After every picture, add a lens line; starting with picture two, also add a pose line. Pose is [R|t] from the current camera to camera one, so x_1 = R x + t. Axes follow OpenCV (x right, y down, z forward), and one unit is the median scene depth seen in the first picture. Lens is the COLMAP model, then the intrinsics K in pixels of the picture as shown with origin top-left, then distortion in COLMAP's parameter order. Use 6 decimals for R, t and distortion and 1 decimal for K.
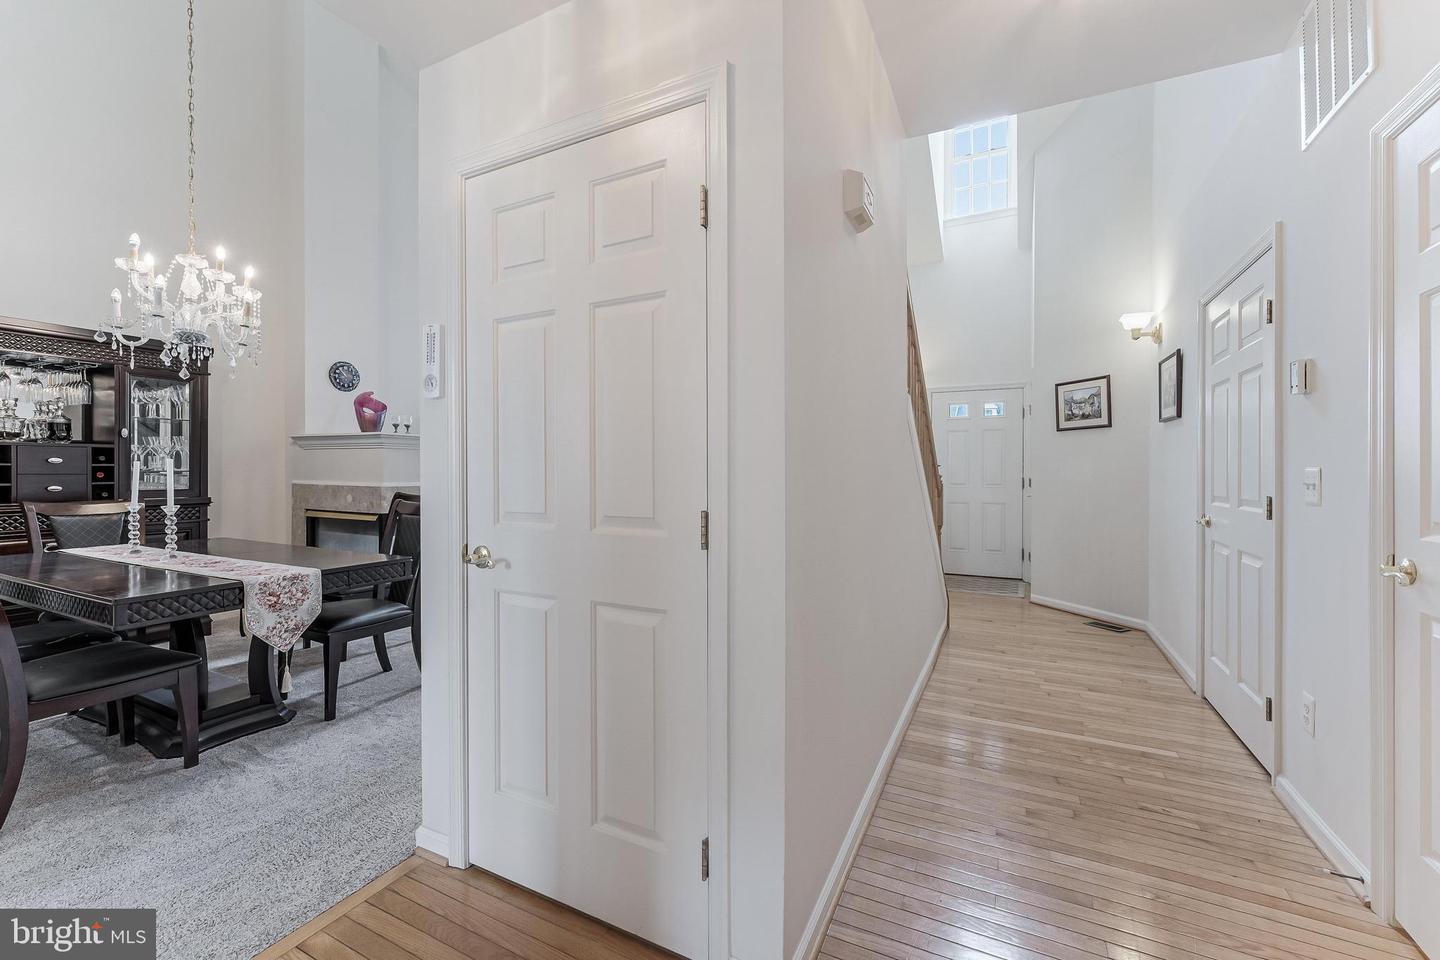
lens RADIAL K [[581.7, 0, 718.3], [0, 581.7, 477.2], [0, 0, 1]] dist [0.003398, -0.001316]
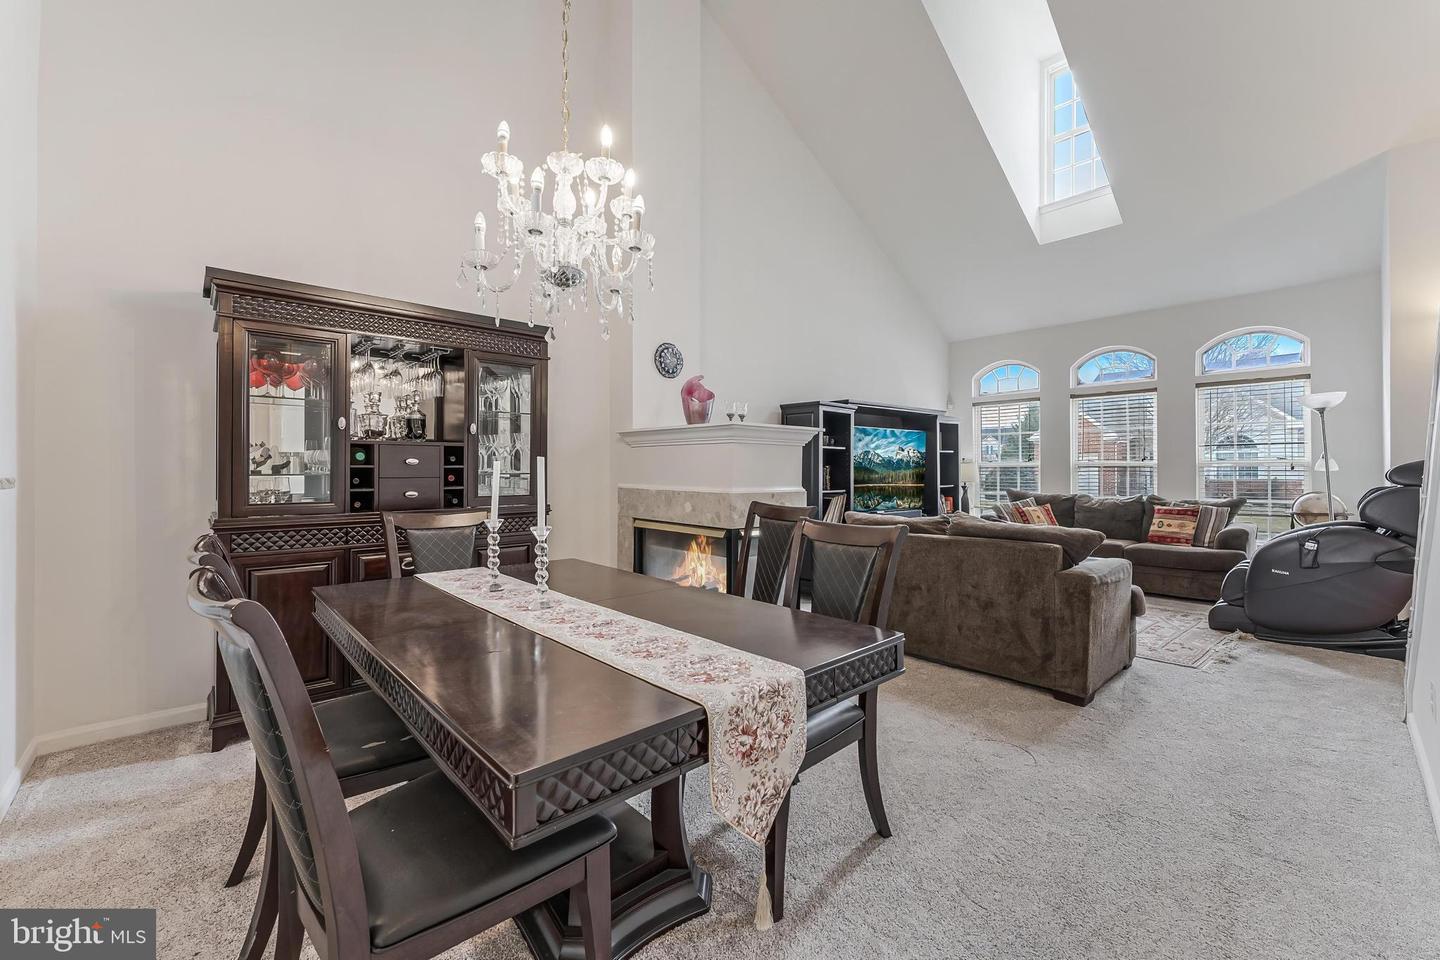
lens RADIAL K [[581.7, 0, 720.2], [0, 581.7, 470.9], [0, 0, 1]] dist [0.003398, -0.001316]
pose [[0.935434, -0.002363, -0.353494, -0.384743], [-0.001506, 0.999942, -0.010669, -0.005997], [0.353499, 0.010513, 0.935376, 0.336640]]
